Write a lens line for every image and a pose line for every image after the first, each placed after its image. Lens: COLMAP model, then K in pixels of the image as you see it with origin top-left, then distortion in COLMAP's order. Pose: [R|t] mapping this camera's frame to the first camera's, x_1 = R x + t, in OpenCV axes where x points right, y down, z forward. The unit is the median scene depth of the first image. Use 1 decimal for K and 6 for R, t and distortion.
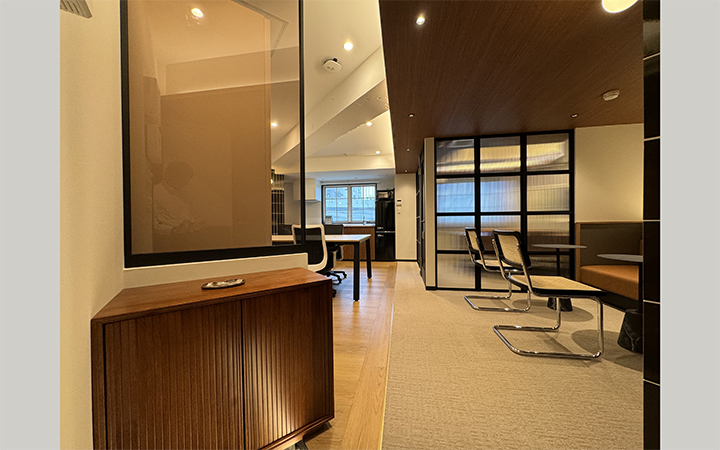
lens RADIAL K [[238.7, 0, 360.0], [0, 238.7, 225.0], [0, 0, 1]] dist [-0.001248, -0.000097]
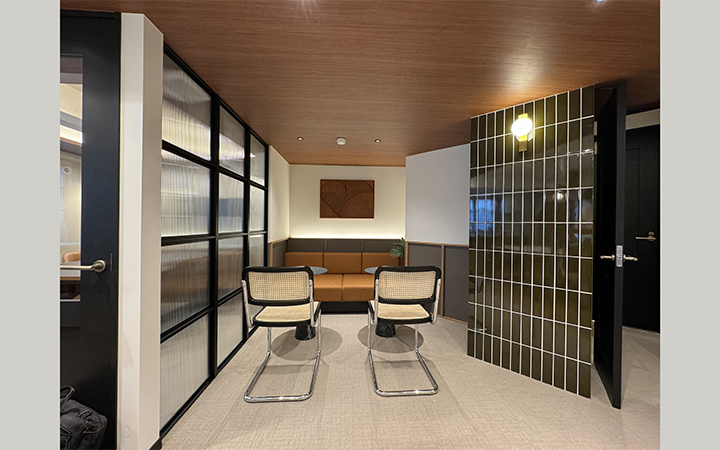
lens RADIAL K [[238.7, 0, 360.0], [0, 238.7, 225.0], [0, 0, 1]] dist [-0.001248, -0.000097]
pose [[-0.219287, 0.005634, 0.975644, -0.064403], [-0.001595, 0.999980, -0.006133, -0.039090], [-0.975659, -0.002901, -0.219274, 0.442302]]
